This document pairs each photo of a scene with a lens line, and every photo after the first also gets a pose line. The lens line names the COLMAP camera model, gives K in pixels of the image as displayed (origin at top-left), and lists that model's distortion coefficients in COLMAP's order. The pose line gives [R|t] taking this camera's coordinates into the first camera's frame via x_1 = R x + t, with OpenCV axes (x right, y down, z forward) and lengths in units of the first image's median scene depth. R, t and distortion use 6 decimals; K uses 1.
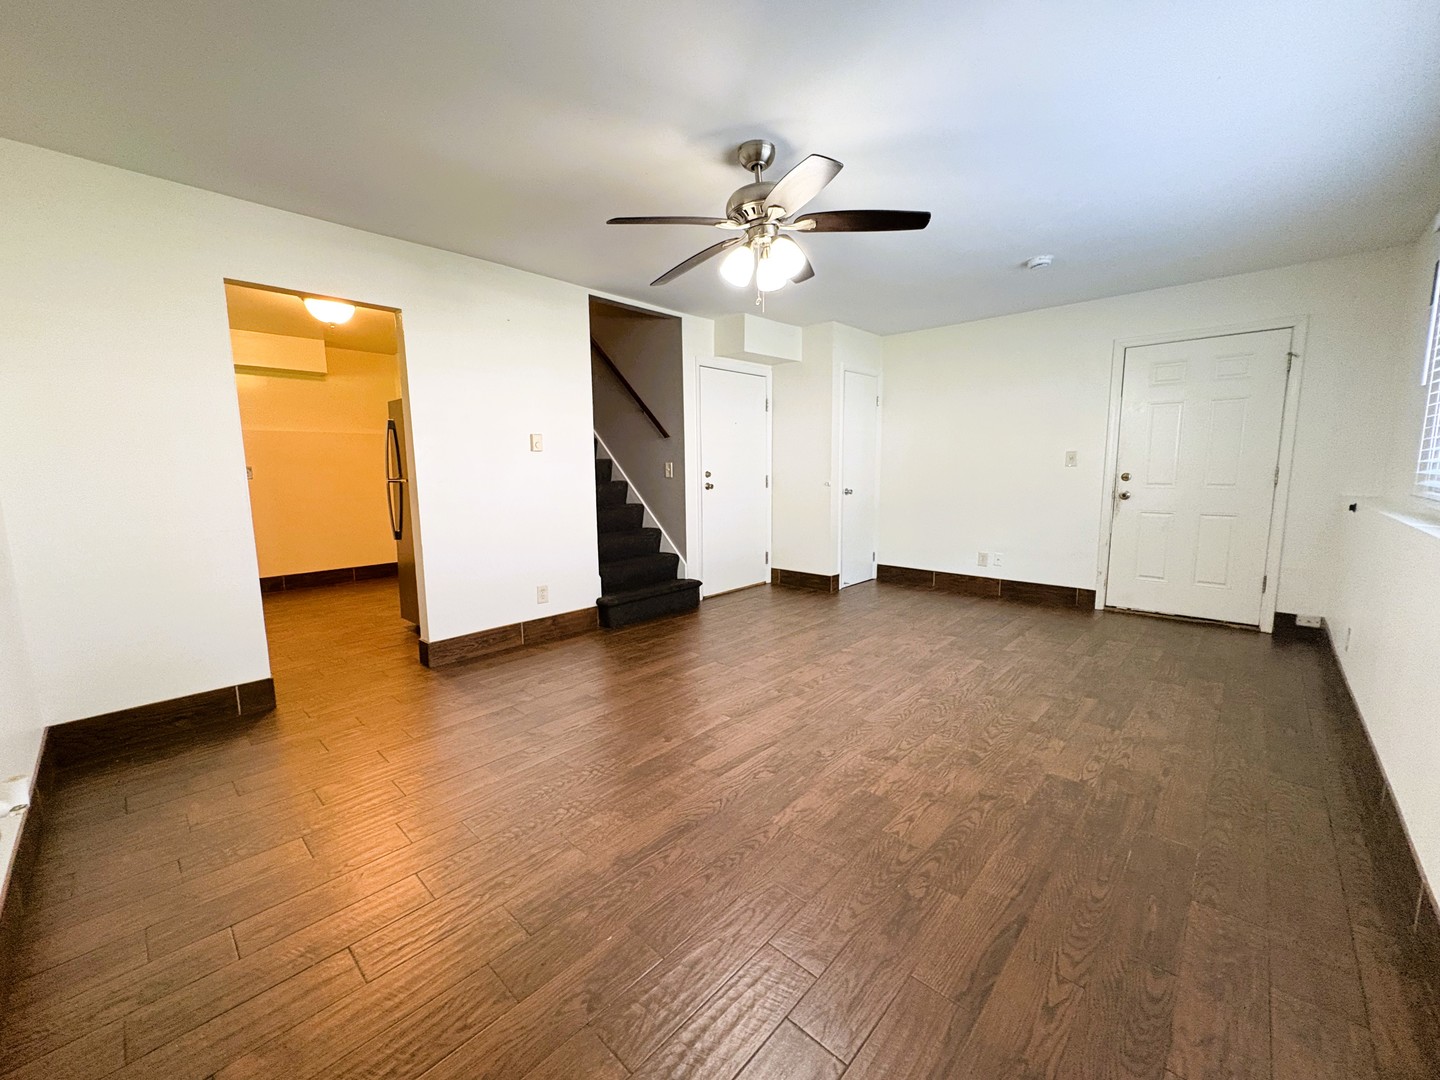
lens RADIAL K [[573.3, 0, 720.0], [0, 573.3, 540.0], [0, 0, 1]] dist [-0.000152, 0.000207]
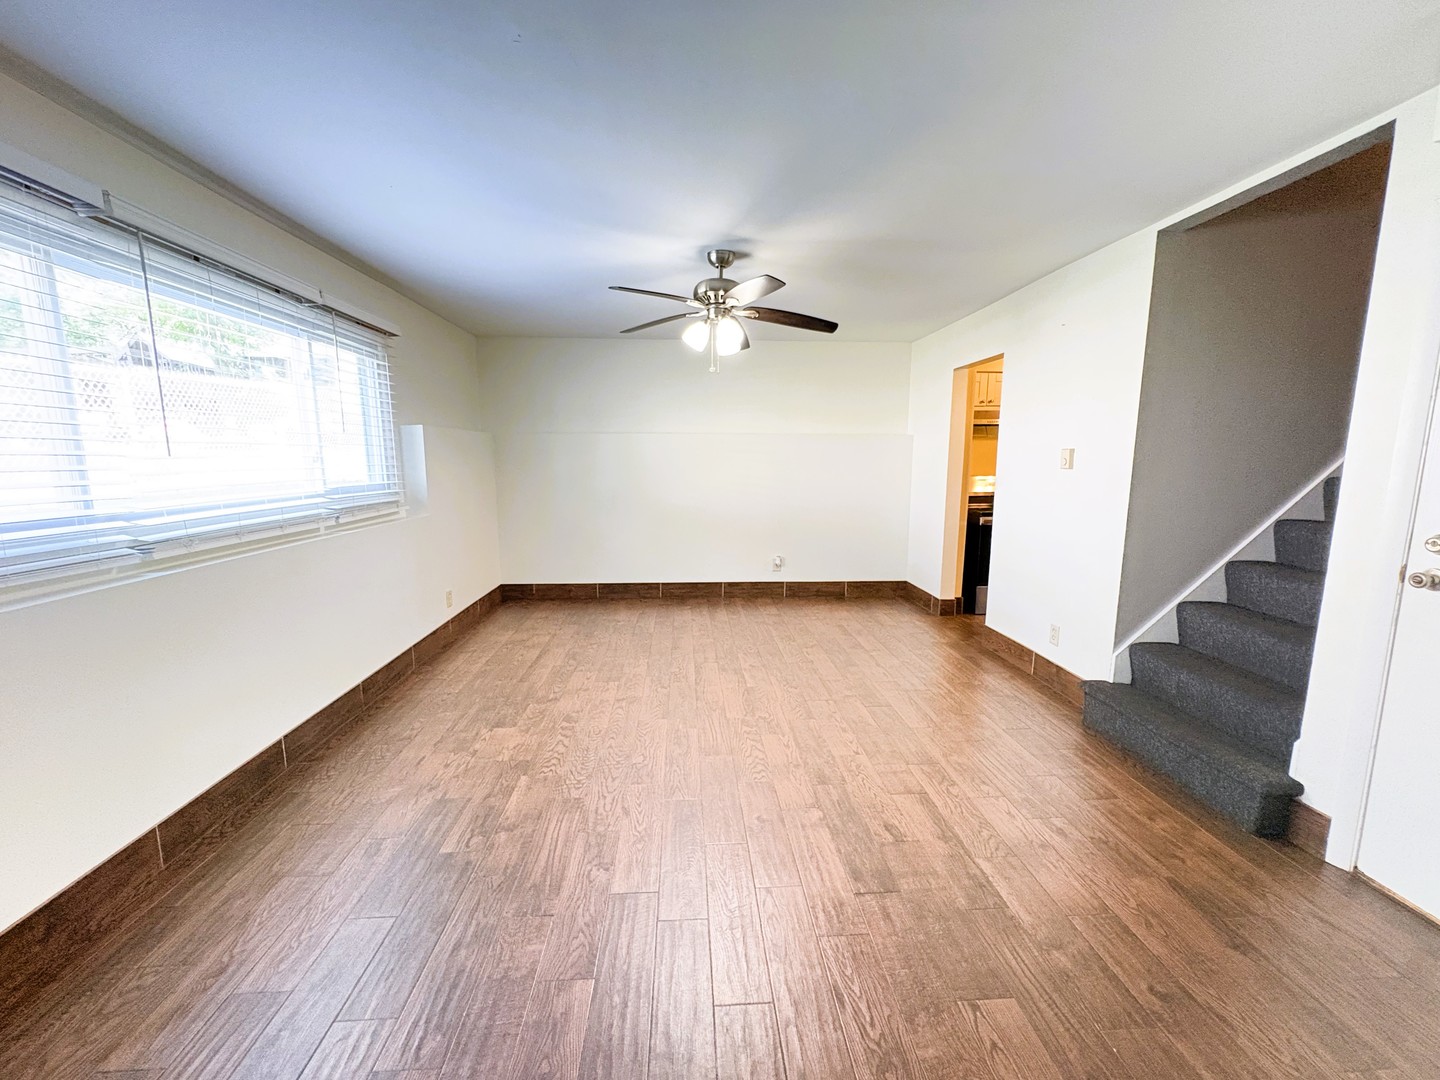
lens RADIAL K [[573.3, 0, 720.0], [0, 573.3, 540.0], [0, 0, 1]] dist [-0.000152, 0.000207]
pose [[-0.685771, 0.113488, -0.718915, 0.967385], [-0.088962, 0.967291, 0.237558, -0.307349], [0.722360, 0.226867, -0.653244, 1.771555]]
